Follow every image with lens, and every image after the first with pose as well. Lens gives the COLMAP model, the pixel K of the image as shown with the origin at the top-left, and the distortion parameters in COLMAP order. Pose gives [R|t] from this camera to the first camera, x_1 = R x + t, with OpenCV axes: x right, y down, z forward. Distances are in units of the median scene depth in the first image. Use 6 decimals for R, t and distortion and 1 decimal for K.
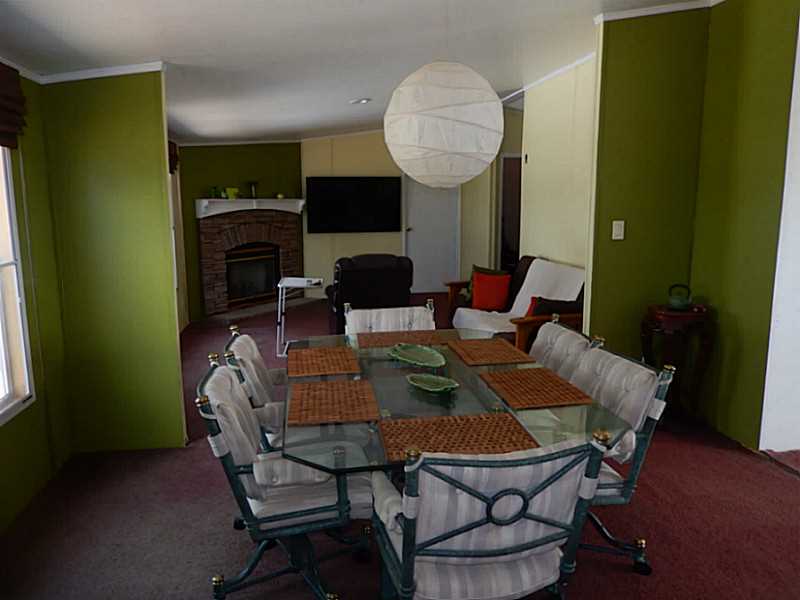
lens RADIAL K [[598.5, 0, 398.8], [0, 598.5, 298.7], [0, 0, 1]] dist [0.002541, -0.001702]
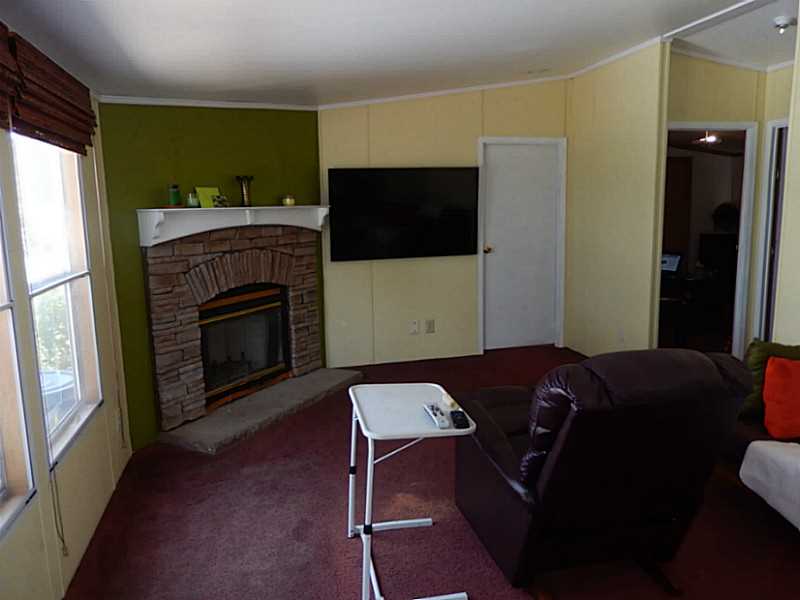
lens RADIAL K [[598.5, 0, 402.0], [0, 598.5, 299.7], [0, 0, 1]] dist [0.002541, -0.001702]
pose [[0.996710, -0.032483, 0.074262, -0.137455], [0.033203, 0.999413, -0.008471, -0.068635], [-0.073943, 0.010908, 0.997203, 0.421508]]
